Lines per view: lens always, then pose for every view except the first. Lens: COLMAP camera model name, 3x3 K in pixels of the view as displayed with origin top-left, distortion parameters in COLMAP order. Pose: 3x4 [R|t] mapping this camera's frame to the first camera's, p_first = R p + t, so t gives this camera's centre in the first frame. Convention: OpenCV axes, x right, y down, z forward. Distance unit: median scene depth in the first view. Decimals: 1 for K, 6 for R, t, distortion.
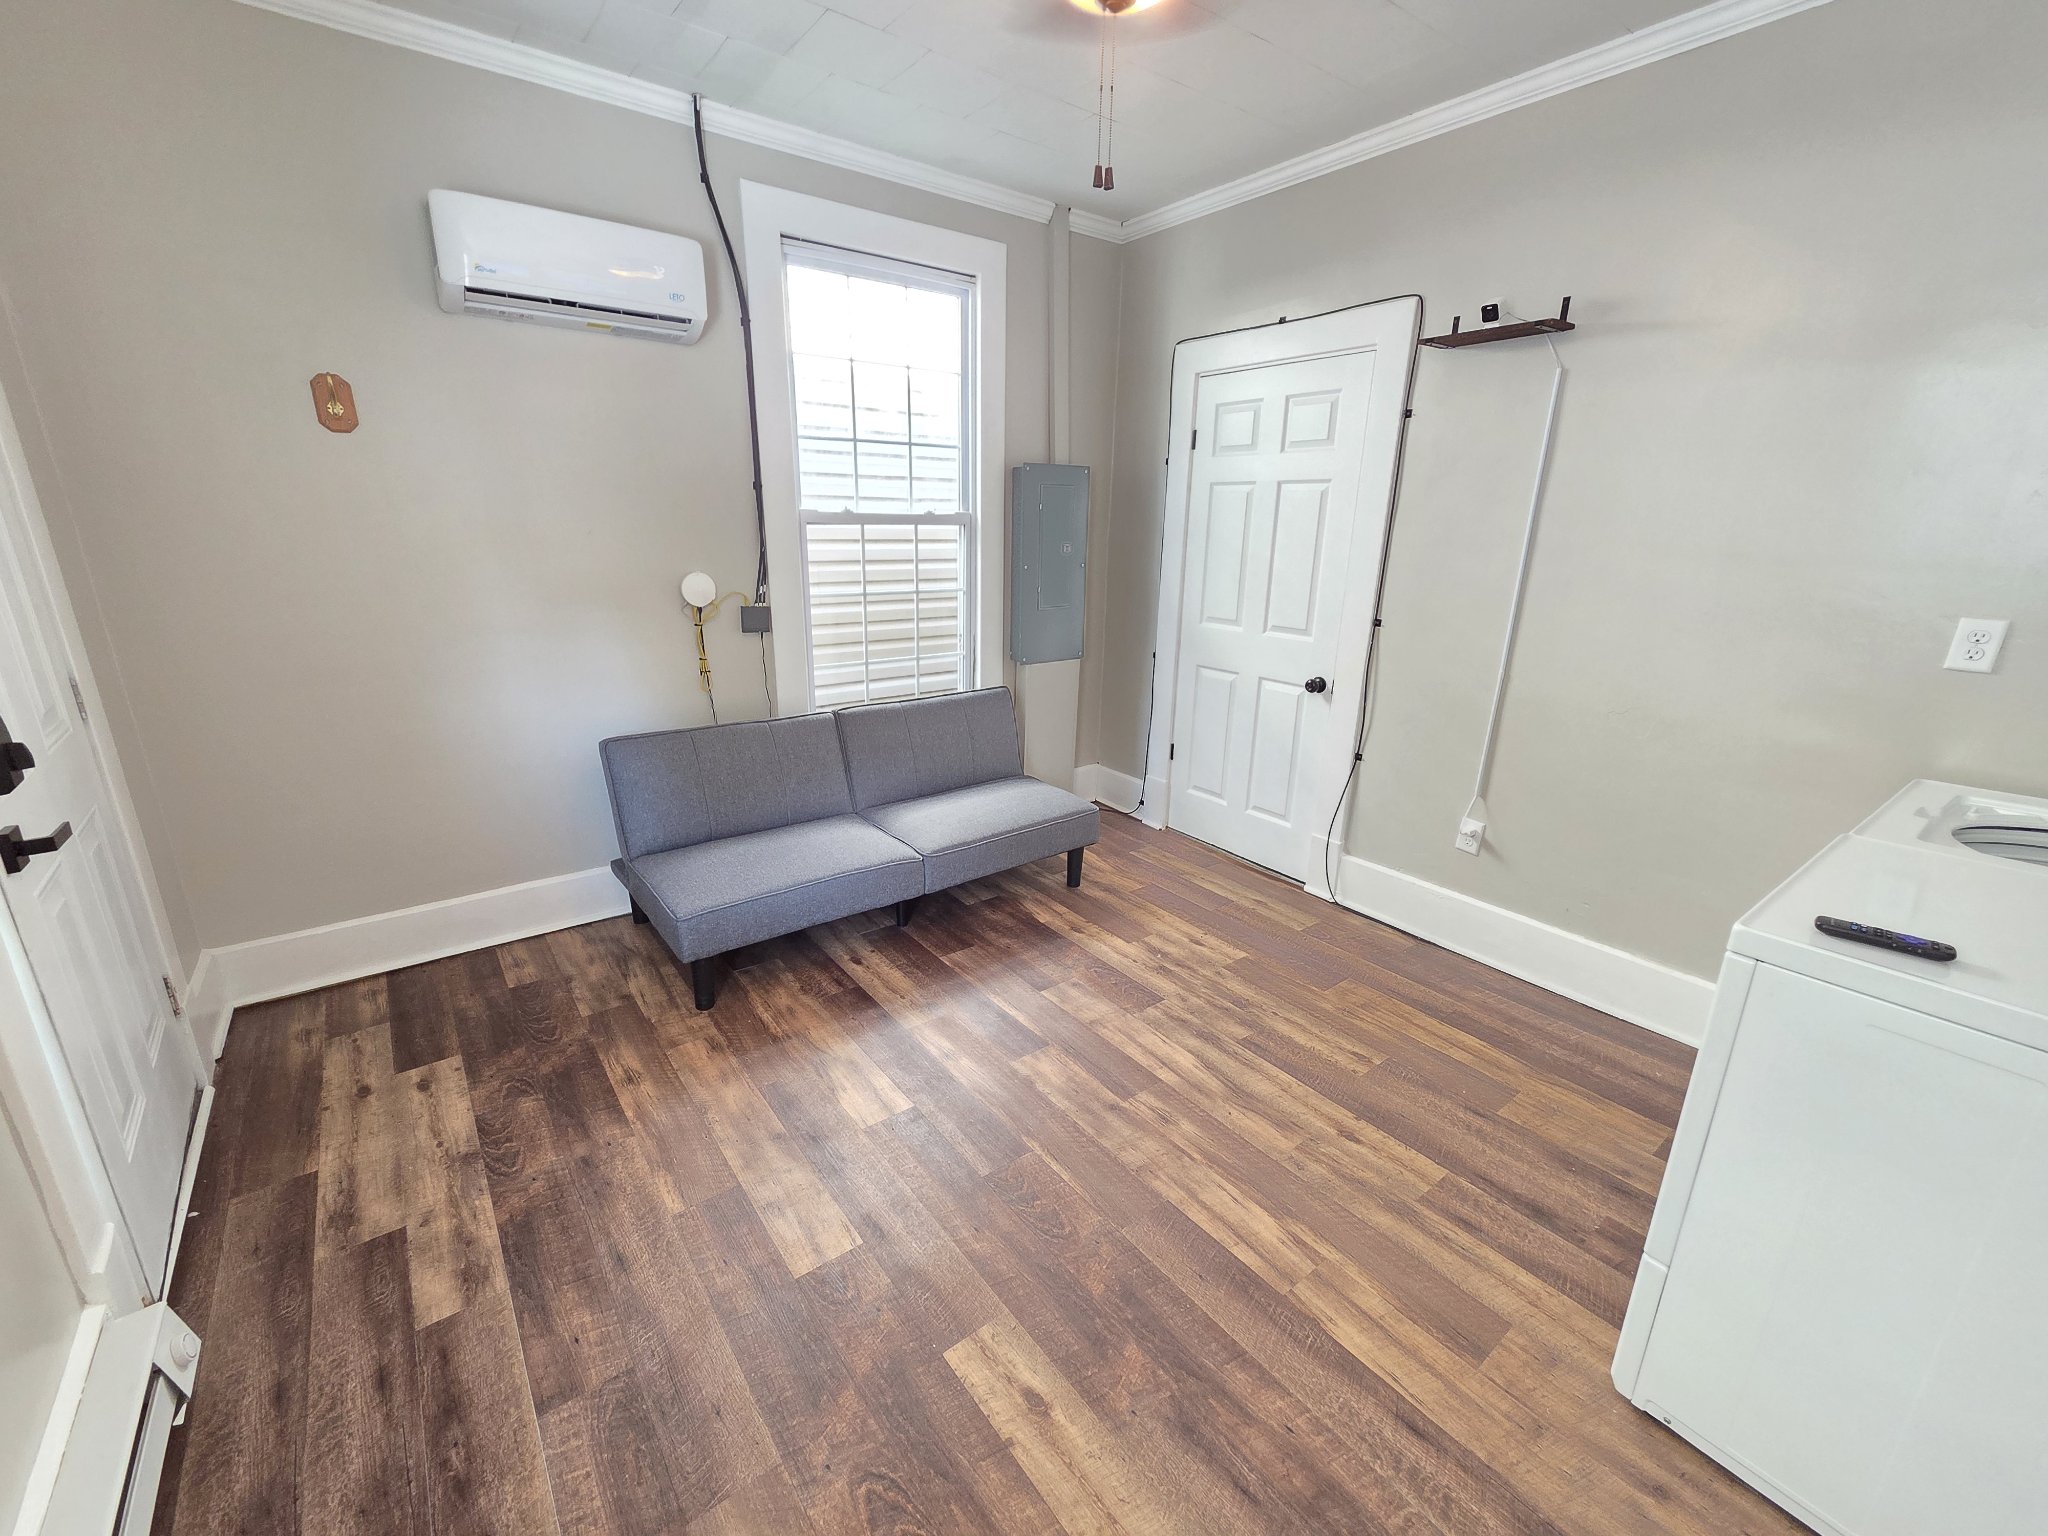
lens RADIAL K [[841.3, 0, 1020.1], [0, 841.3, 773.6], [0, 0, 1]] dist [0.001735, -0.000017]
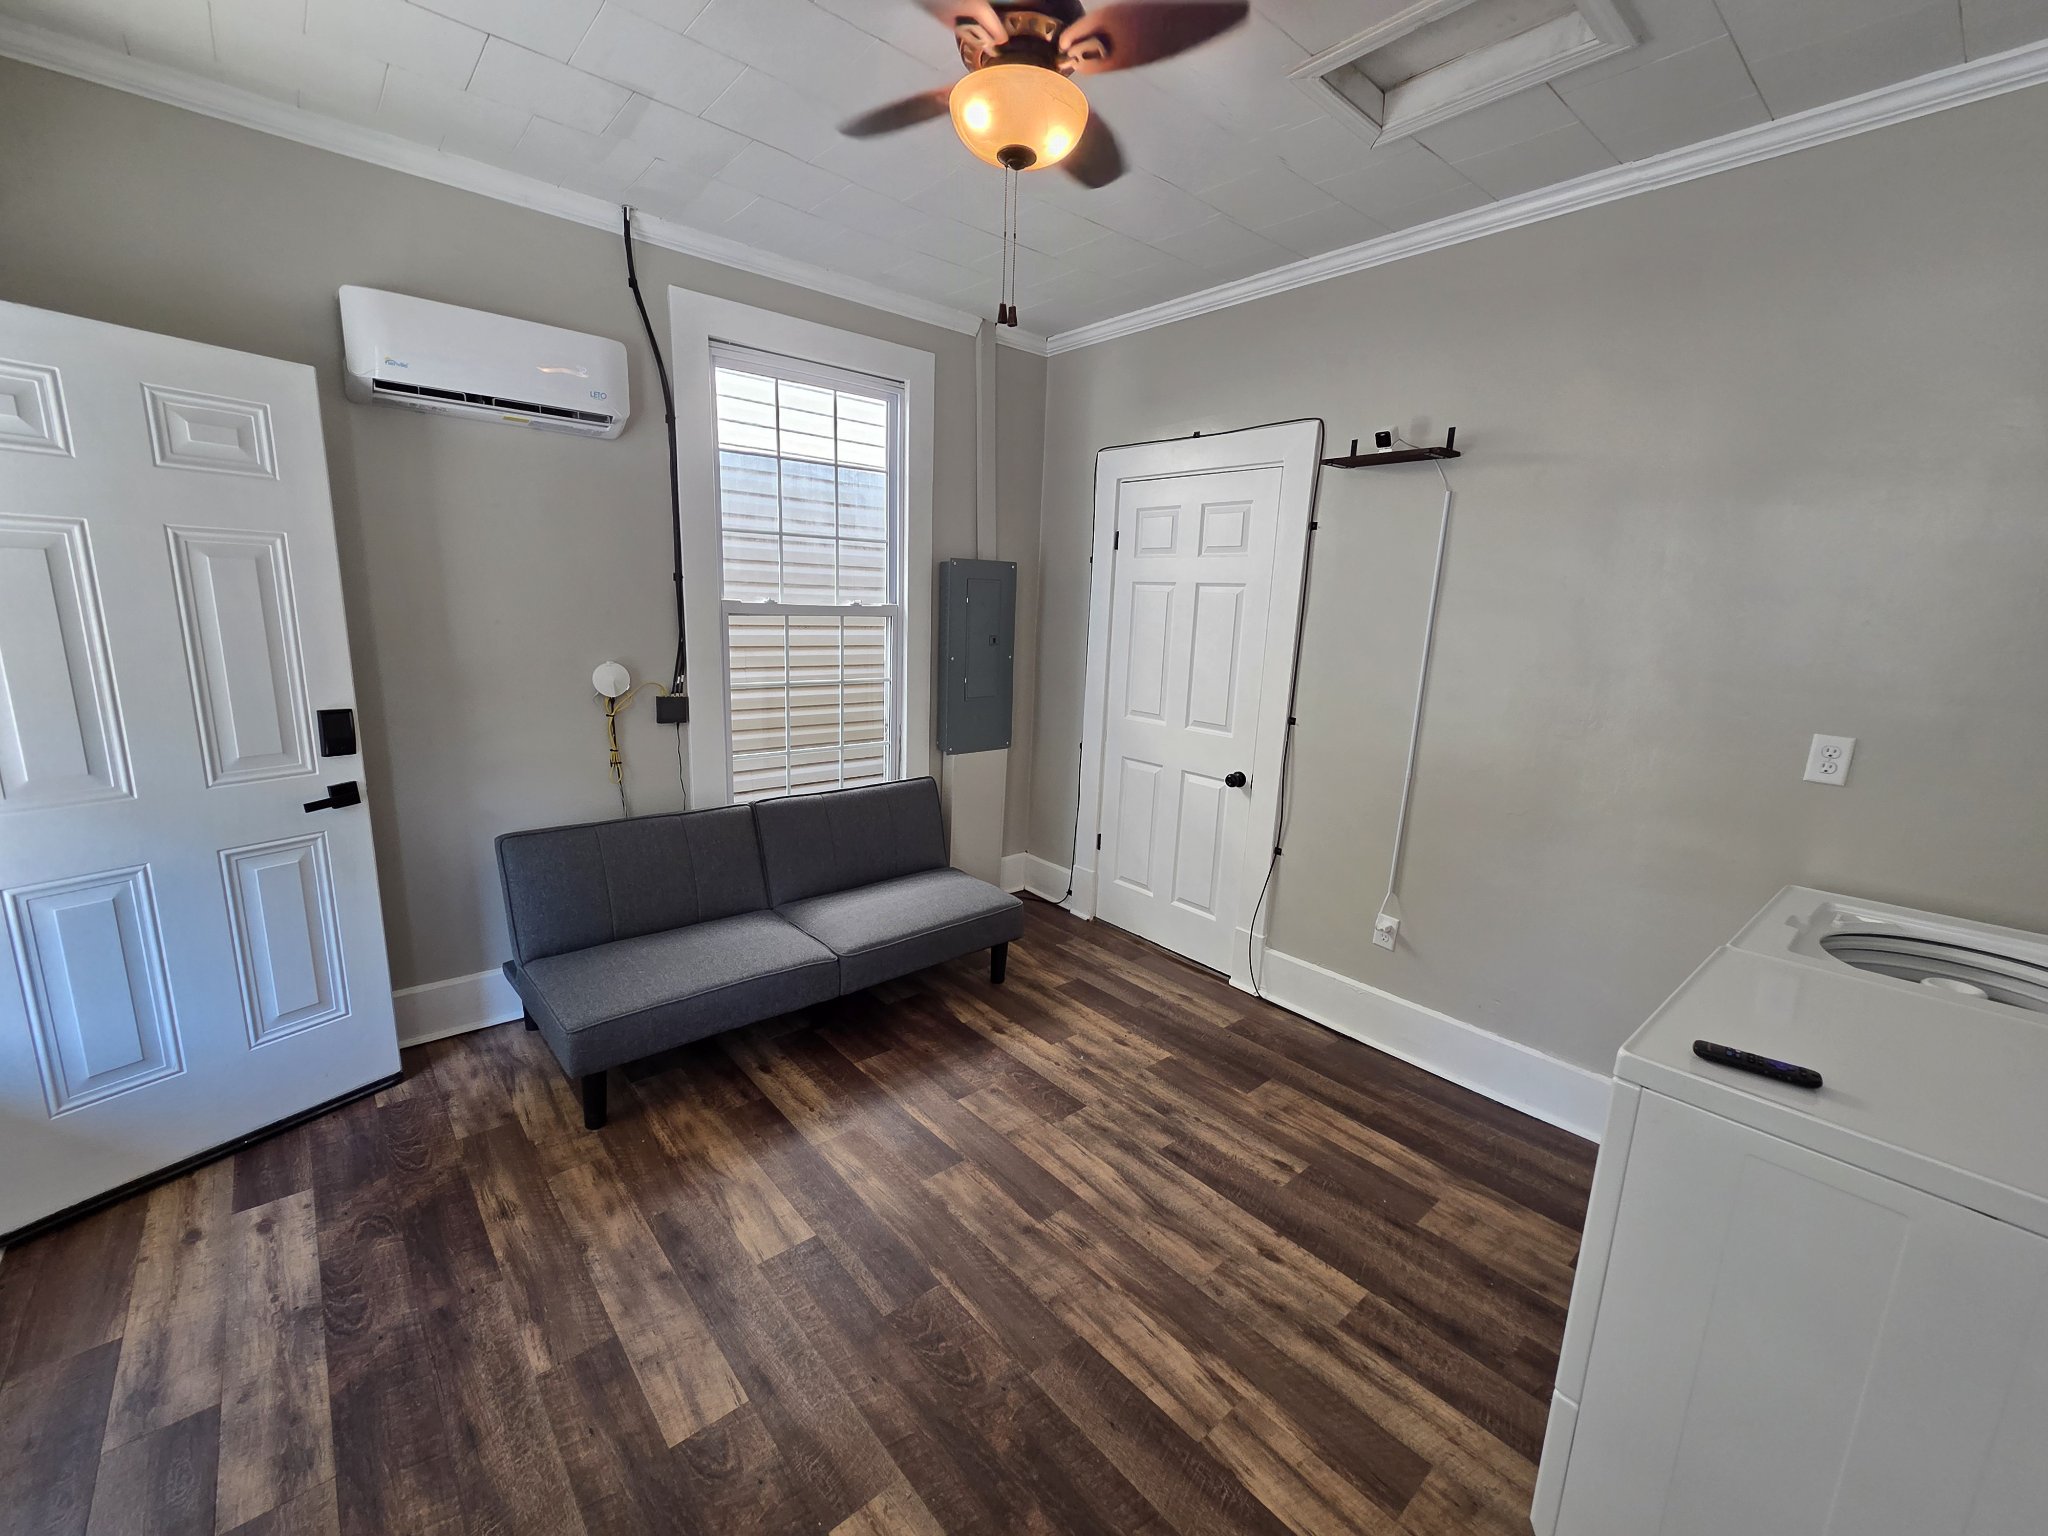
lens RADIAL K [[843.4, 0, 1019.5], [0, 843.4, 774.8], [0, 0, 1]] dist [0.001163, 0.000172]
pose [[0.997664, 0.007267, 0.067926, 0.031071], [-0.001444, 0.996347, -0.085390, -0.034019], [-0.068298, 0.085093, 0.994029, 0.005989]]
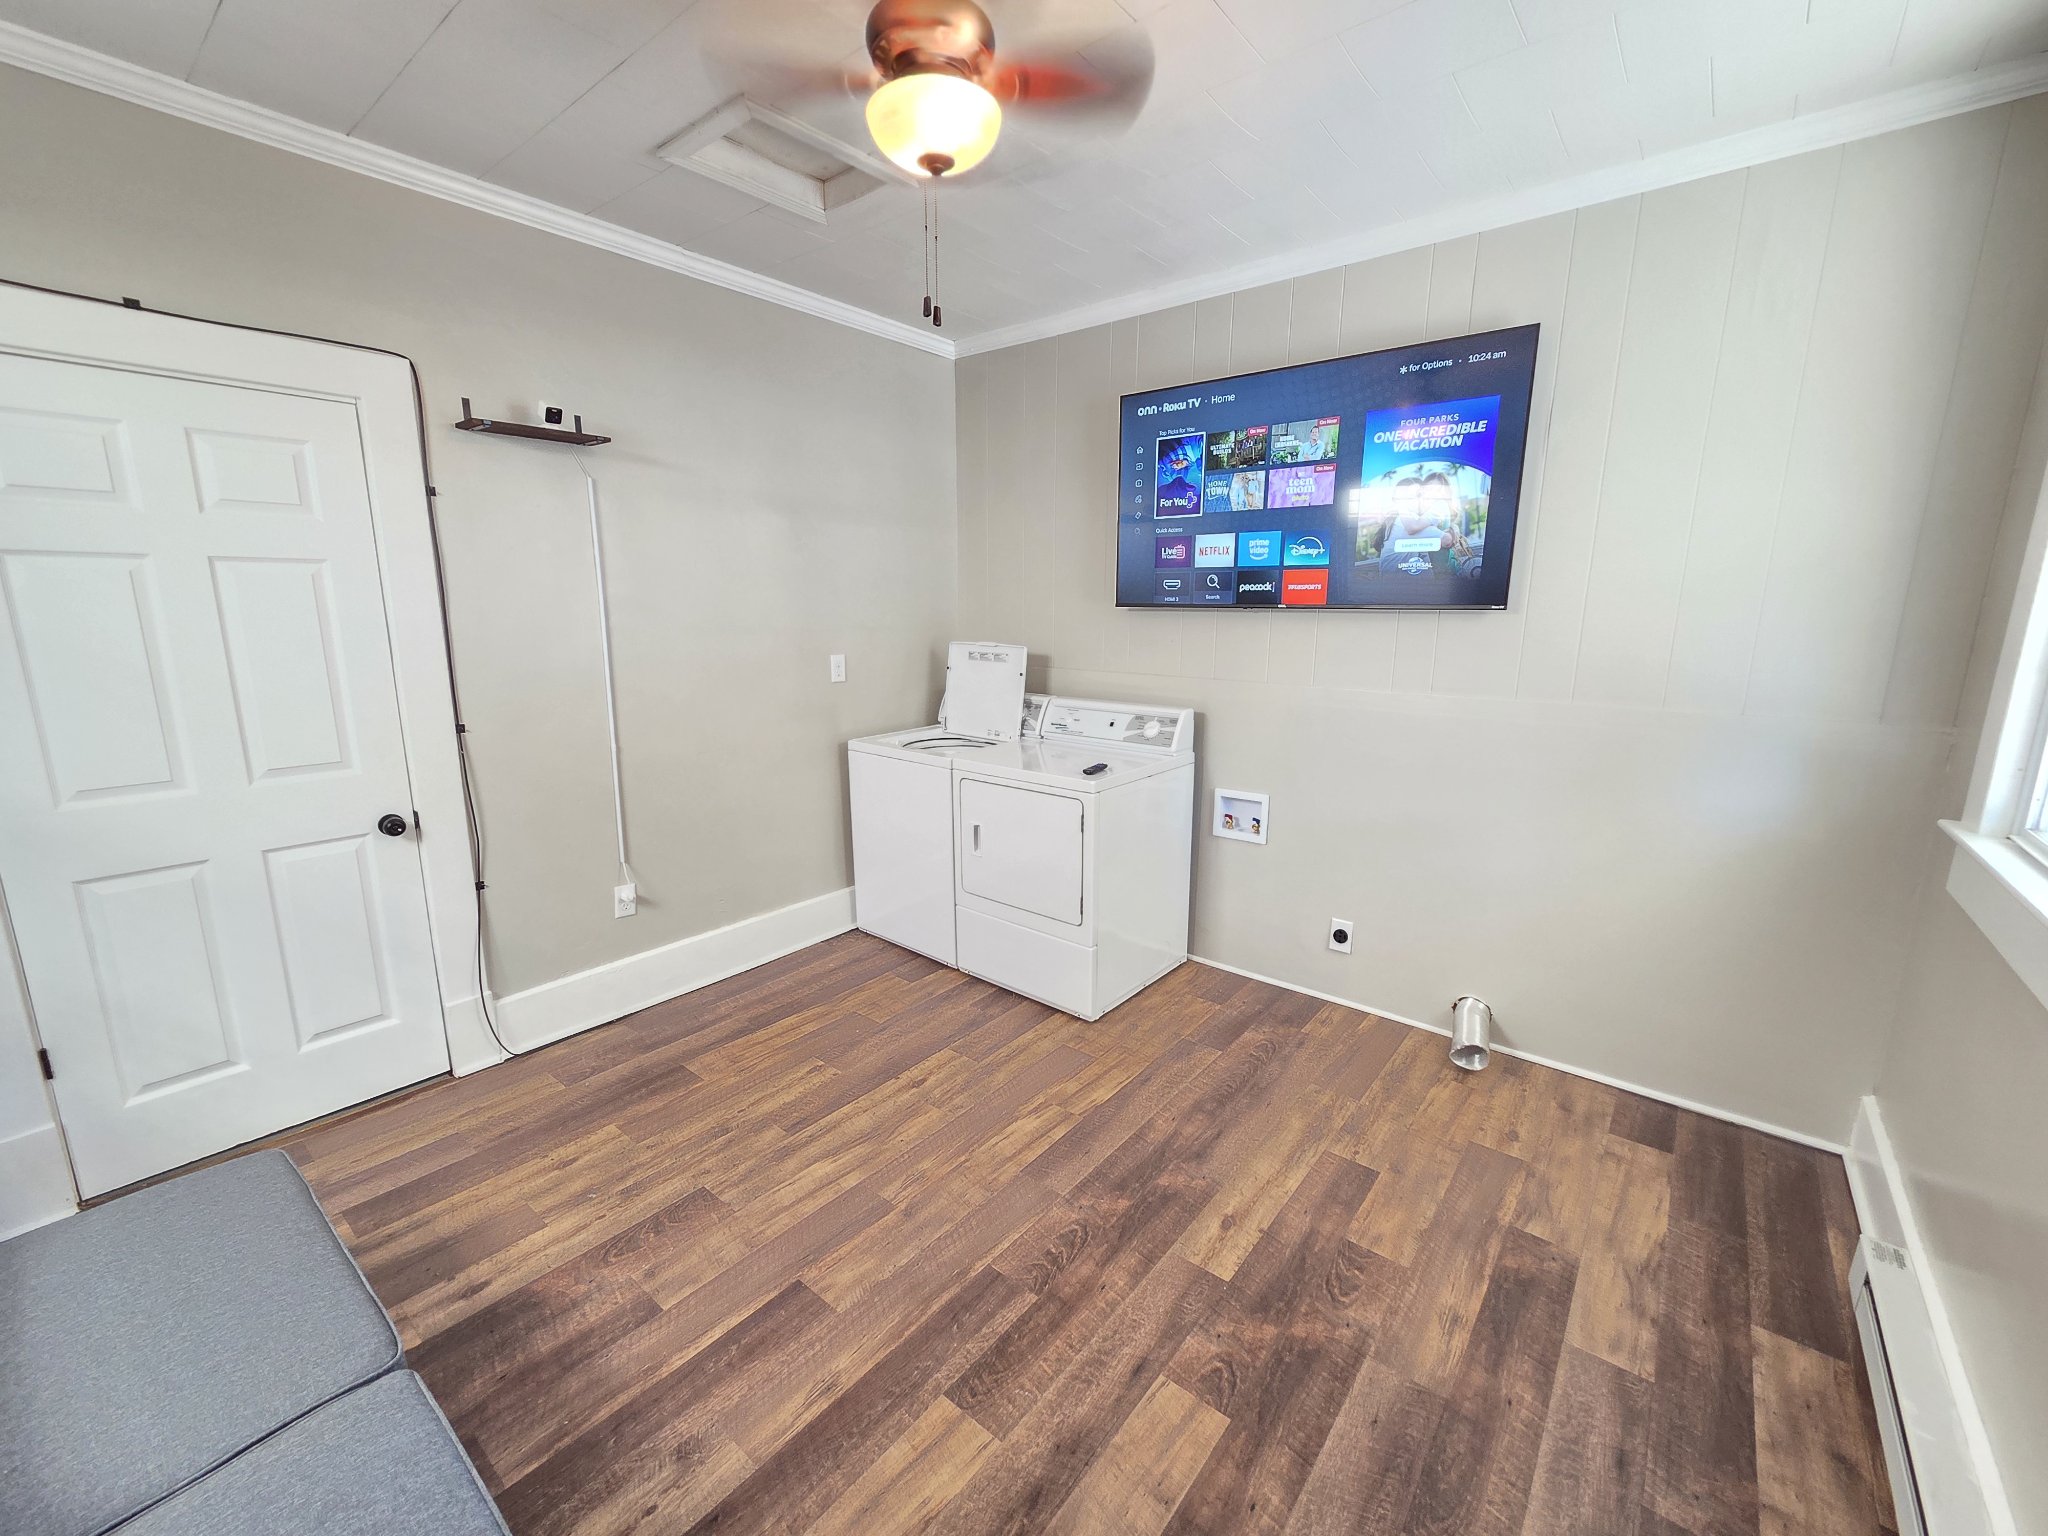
lens RADIAL K [[841.3, 0, 1020.1], [0, 841.3, 773.6], [0, 0, 1]] dist [0.001735, -0.000017]
pose [[-0.230750, -0.210462, 0.949979, -0.700715], [0.277665, 0.921487, 0.271595, -0.283649], [-0.932554, 0.326447, -0.154195, 0.828802]]
